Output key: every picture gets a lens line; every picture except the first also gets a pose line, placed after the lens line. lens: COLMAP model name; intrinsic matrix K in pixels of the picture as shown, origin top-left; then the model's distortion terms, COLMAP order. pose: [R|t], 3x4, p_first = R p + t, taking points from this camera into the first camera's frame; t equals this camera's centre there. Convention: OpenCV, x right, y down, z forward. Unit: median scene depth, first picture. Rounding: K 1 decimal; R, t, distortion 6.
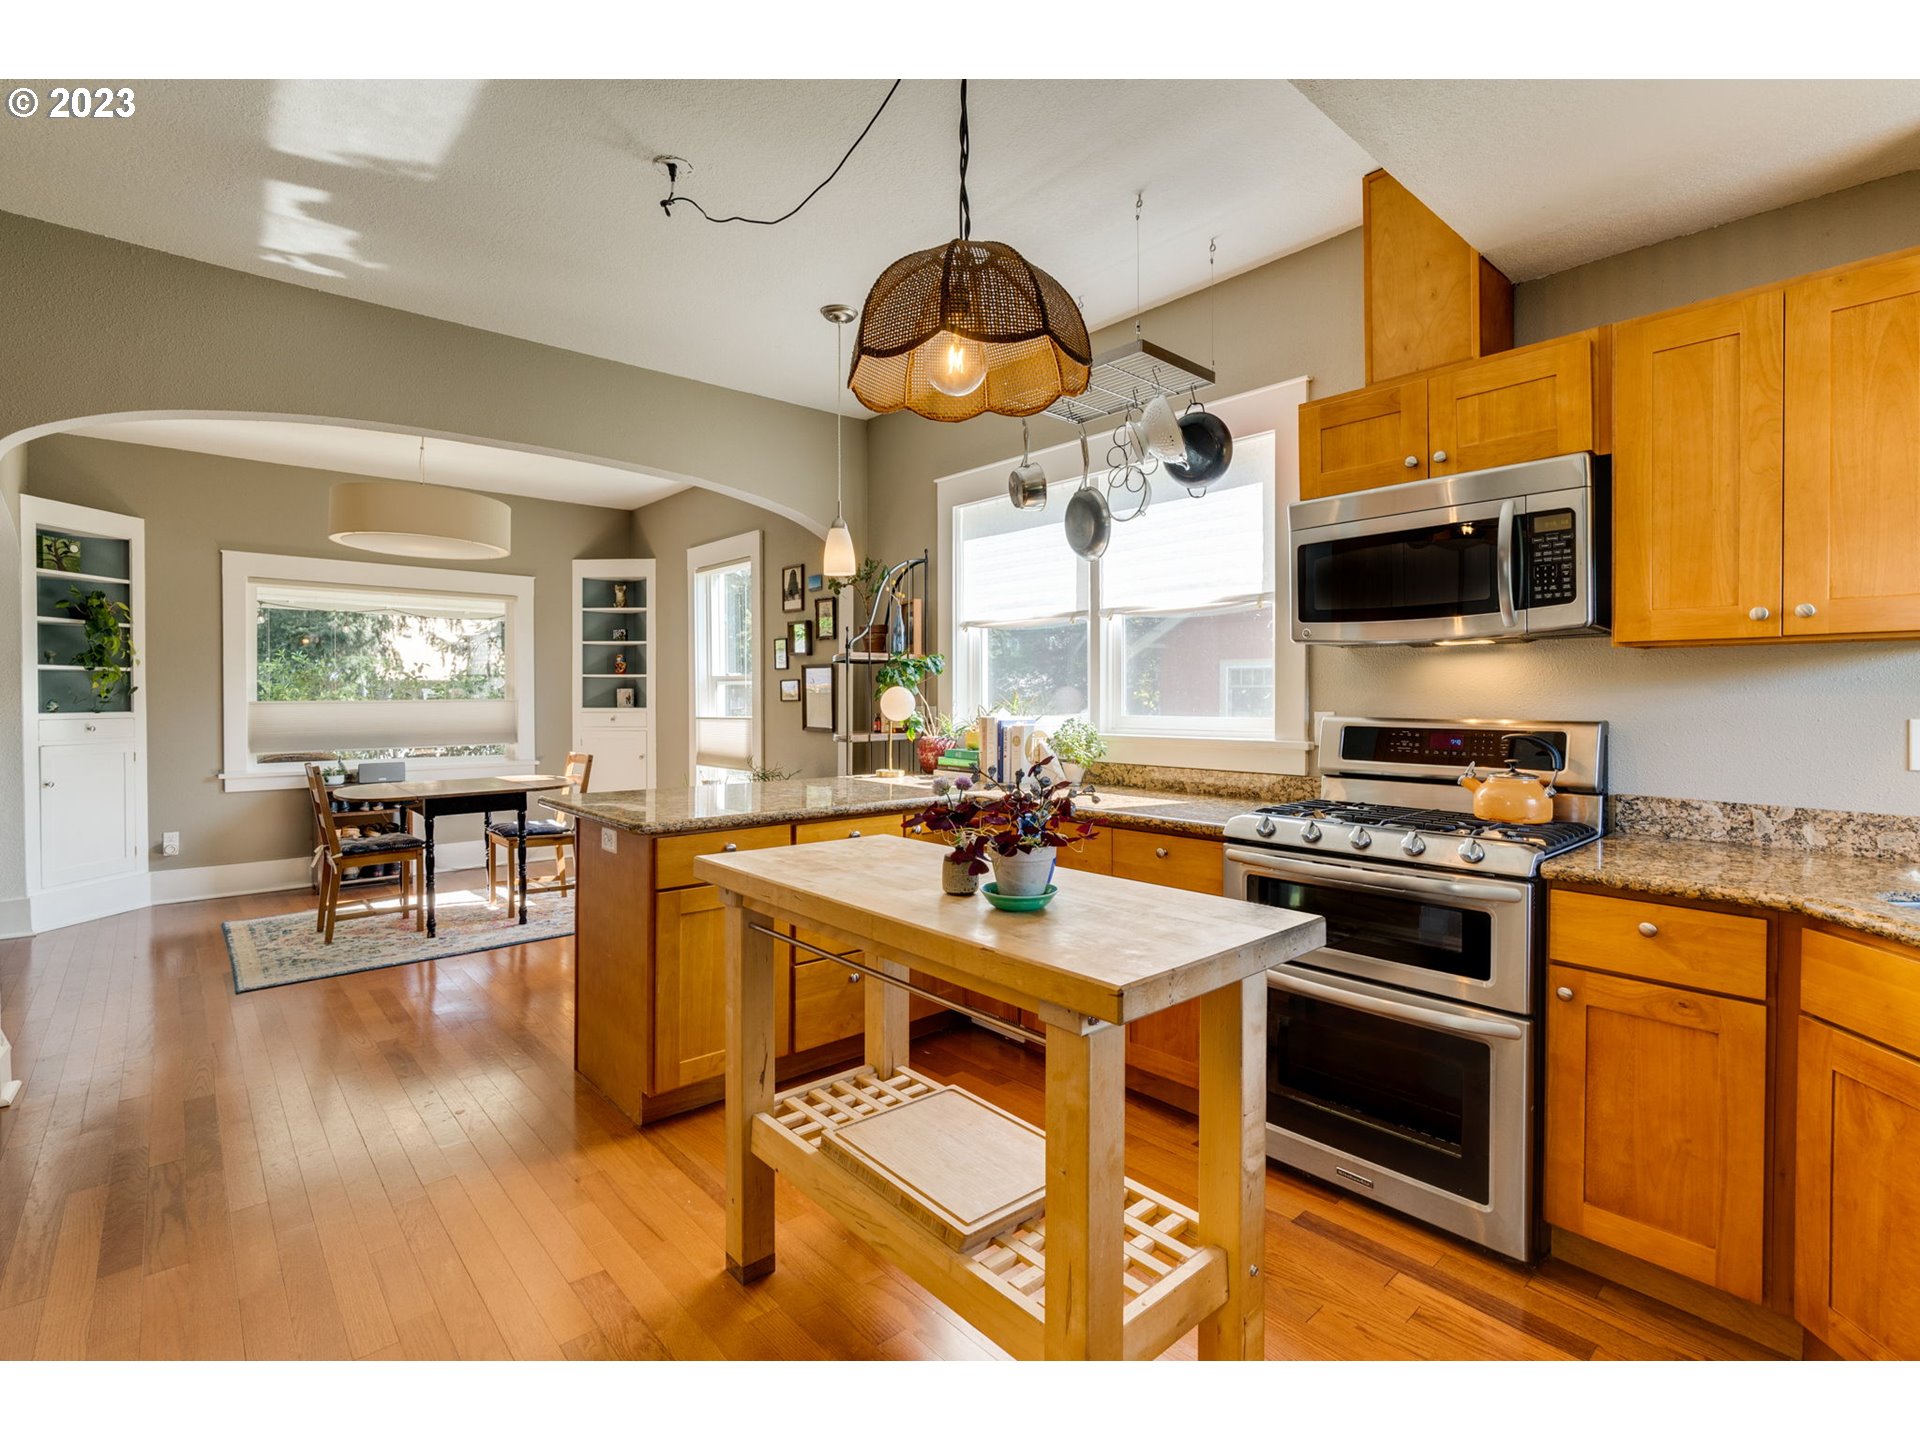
lens RADIAL K [[897.9, 0, 976.1], [0, 897.9, 710.0], [0, 0, 1]] dist [-0.014645, 0.004933]
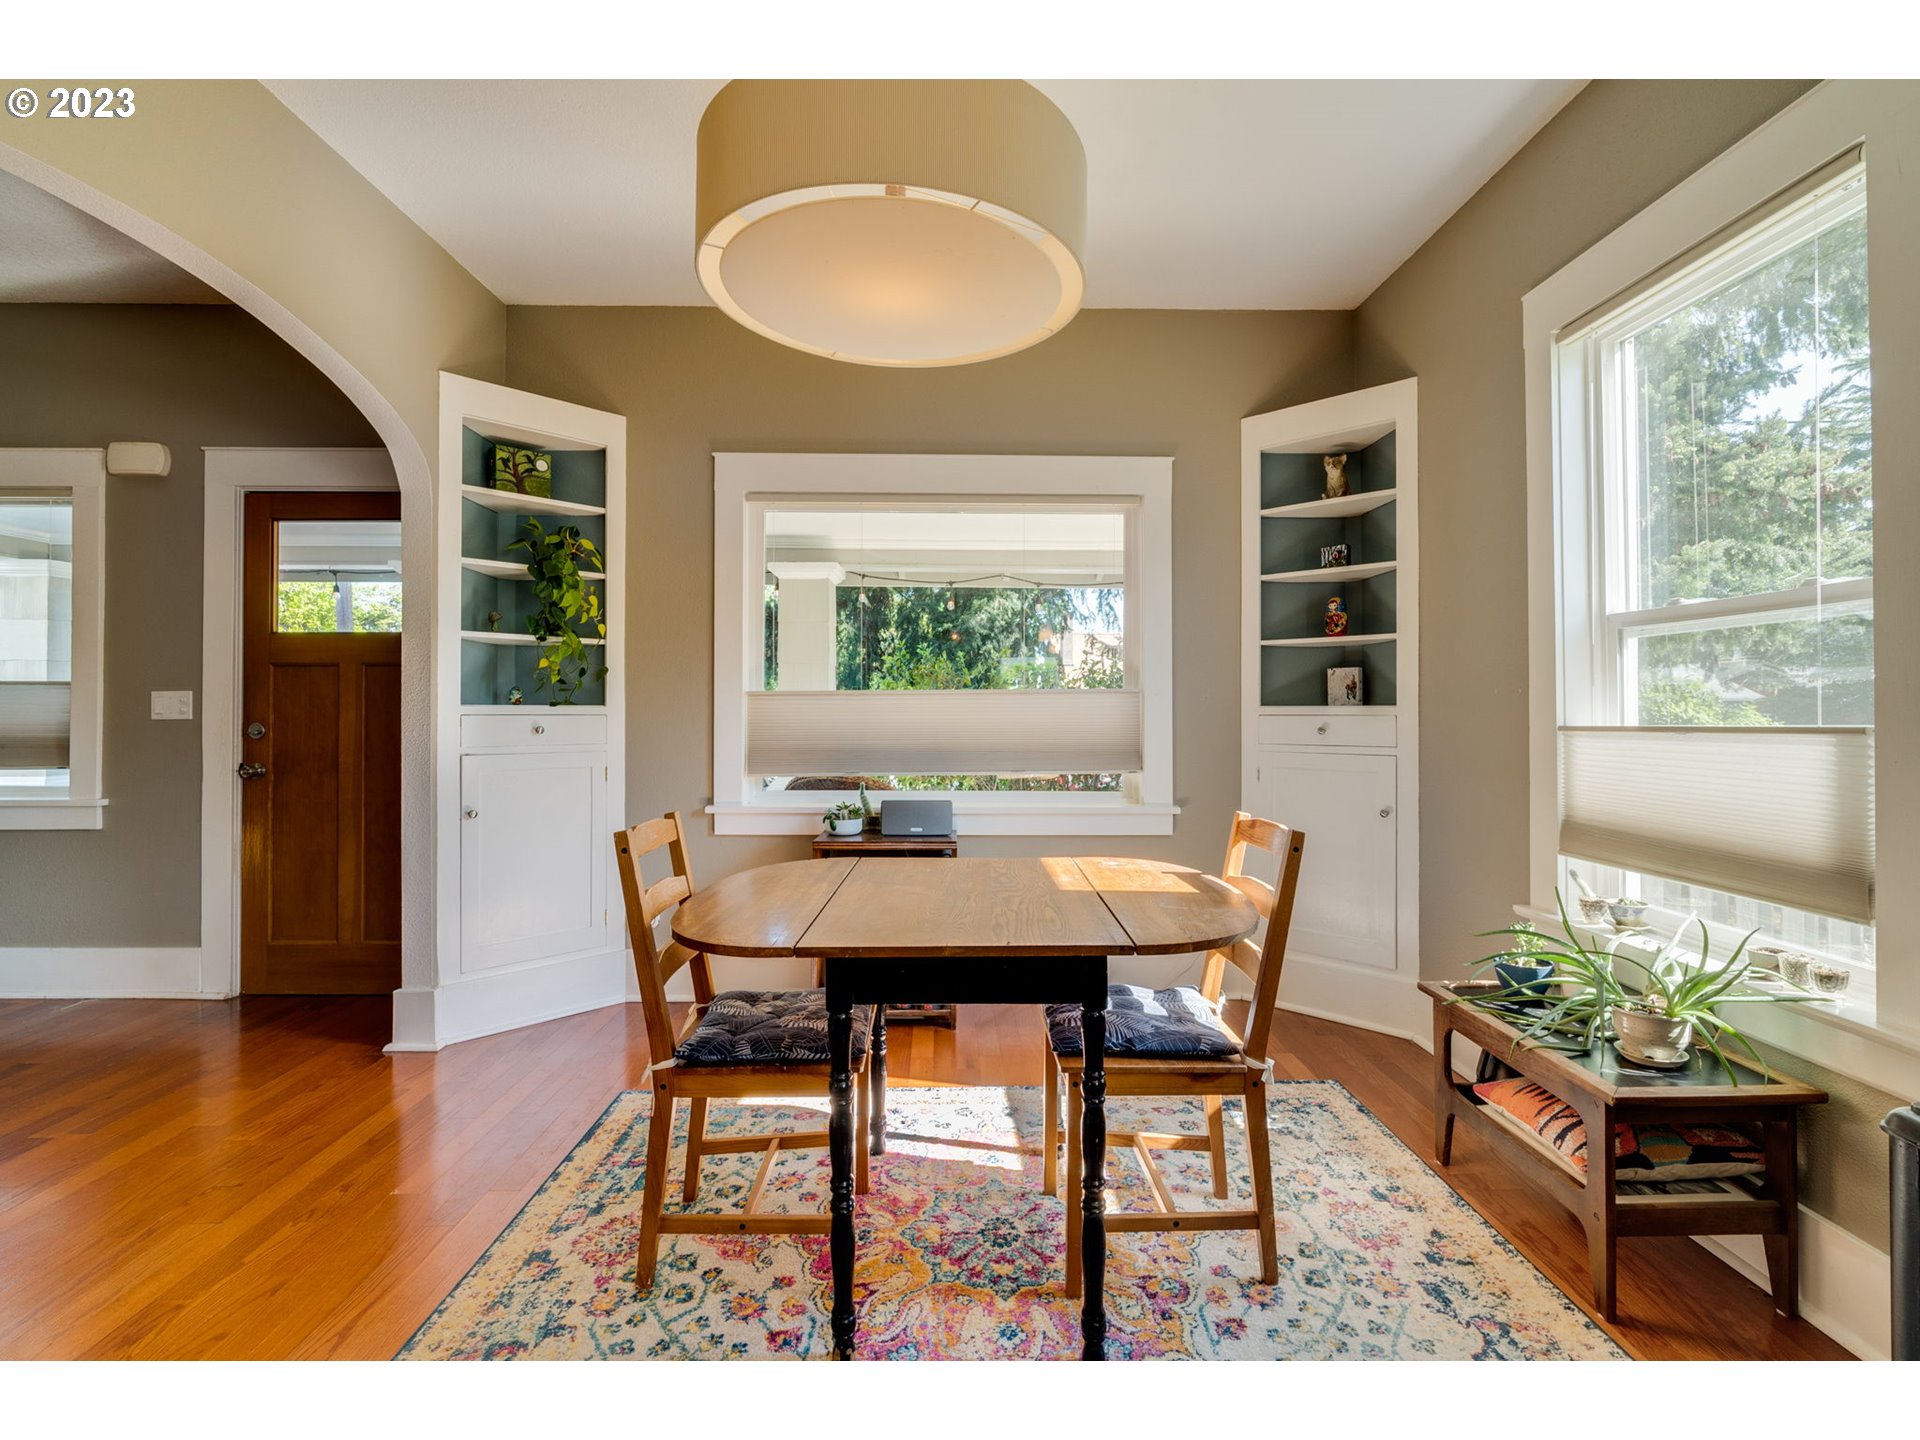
lens RADIAL K [[897.9, 0, 969.3], [0, 897.9, 700.9], [0, 0, 1]] dist [-0.014645, 0.004933]
pose [[0.756395, -0.007004, -0.654078, -0.304325], [-0.010972, 0.999666, -0.023394, 0.010703], [0.654023, 0.024872, 0.756066, 0.666584]]
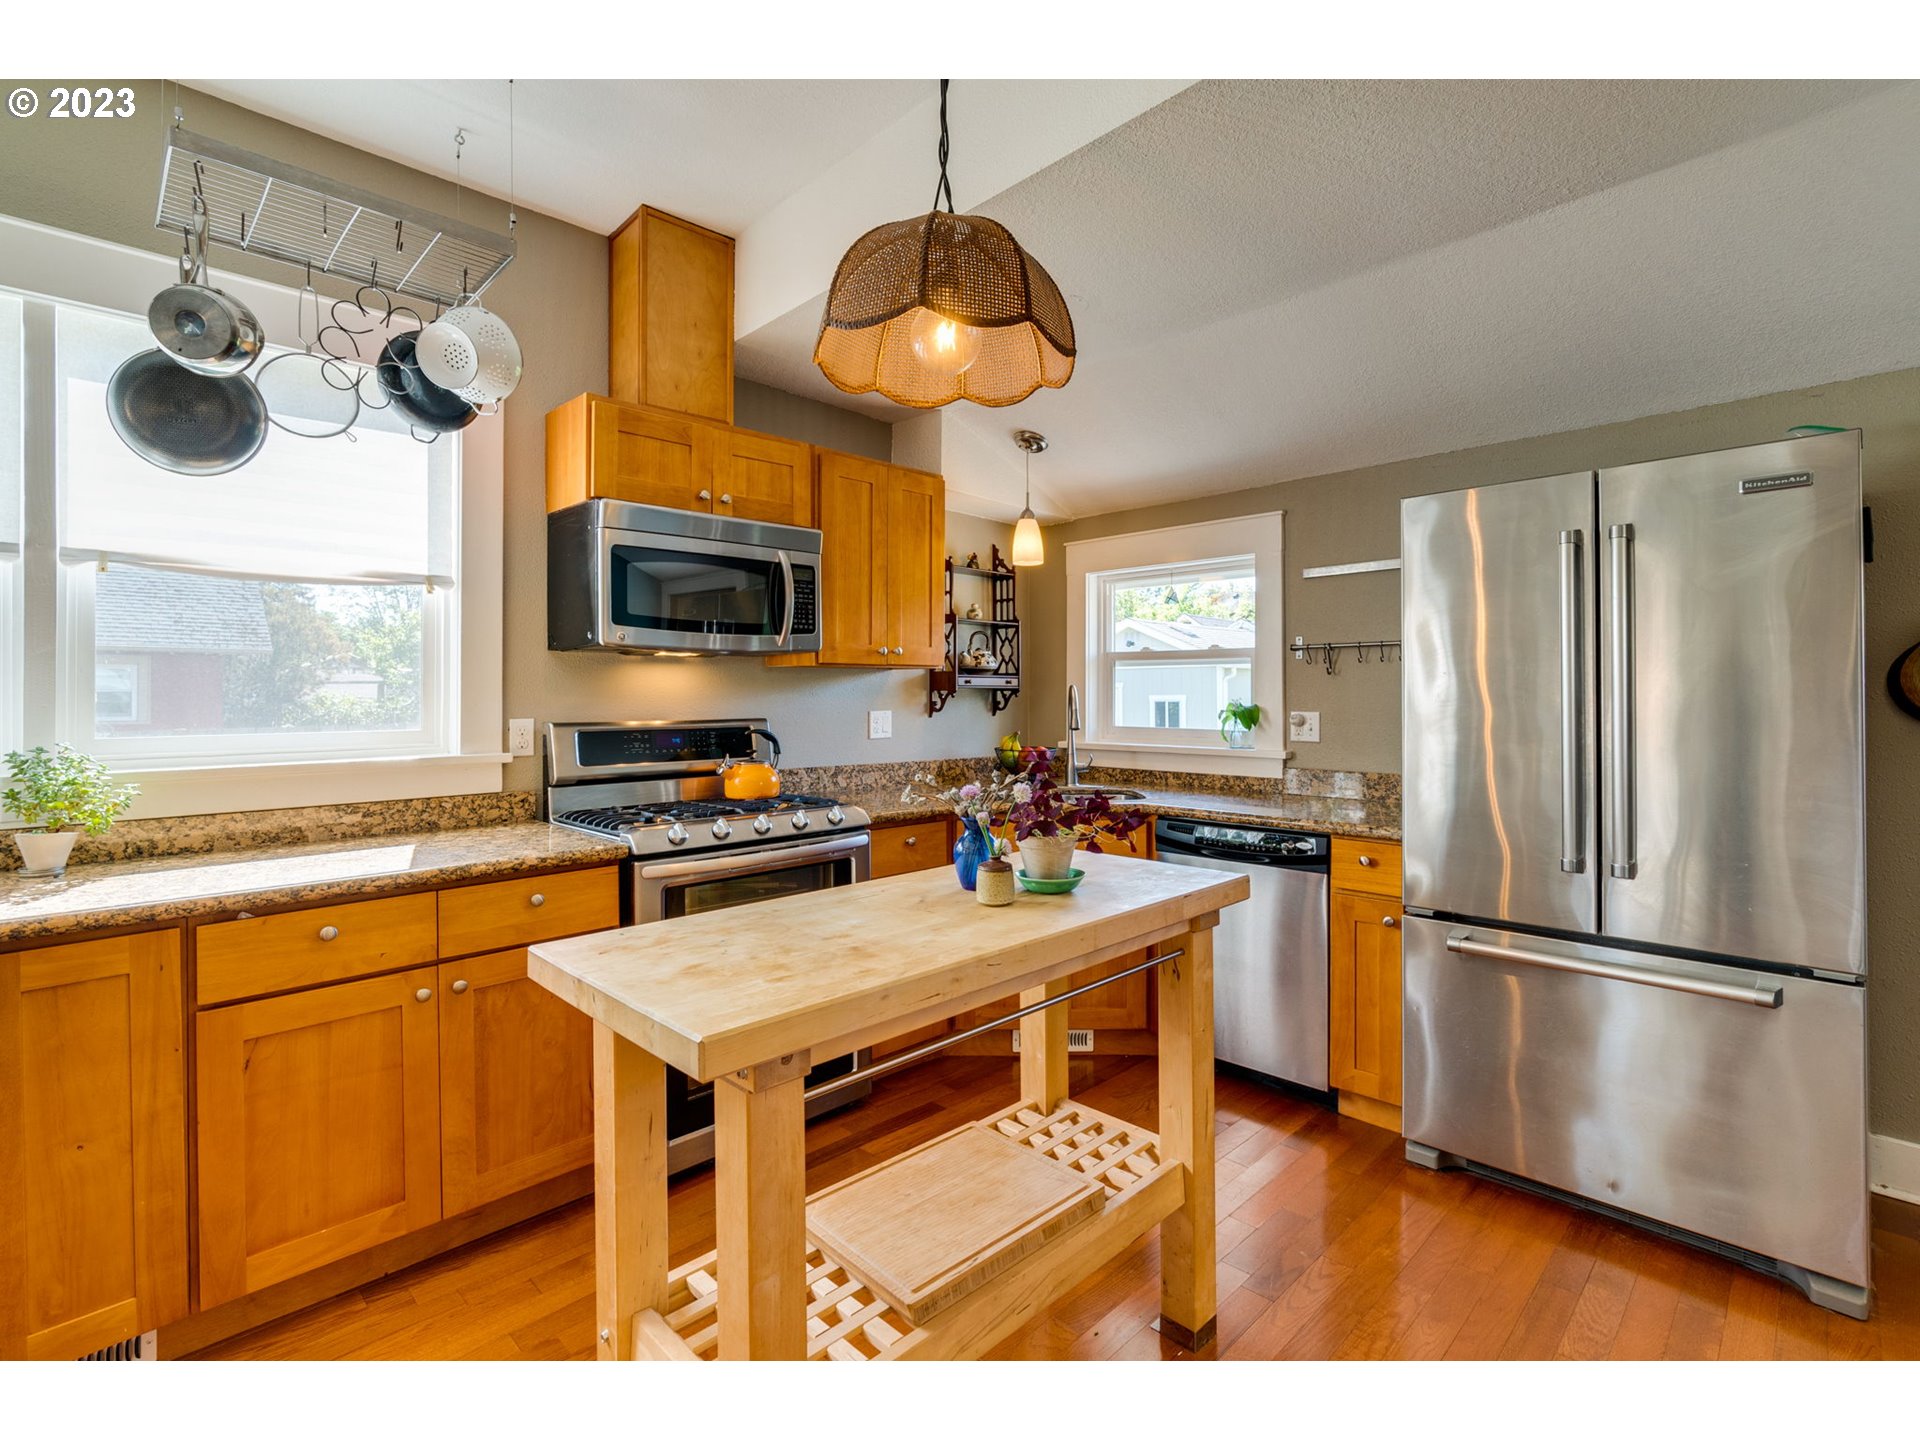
lens RADIAL K [[897.9, 0, 978.2], [0, 897.9, 687.4], [0, 0, 1]] dist [-0.014645, 0.004933]
pose [[-0.060531, 0.008528, 0.998130, -0.310758], [0.018854, 0.999795, -0.007399, -0.007966], [-0.997988, 0.018371, -0.060679, 0.336285]]
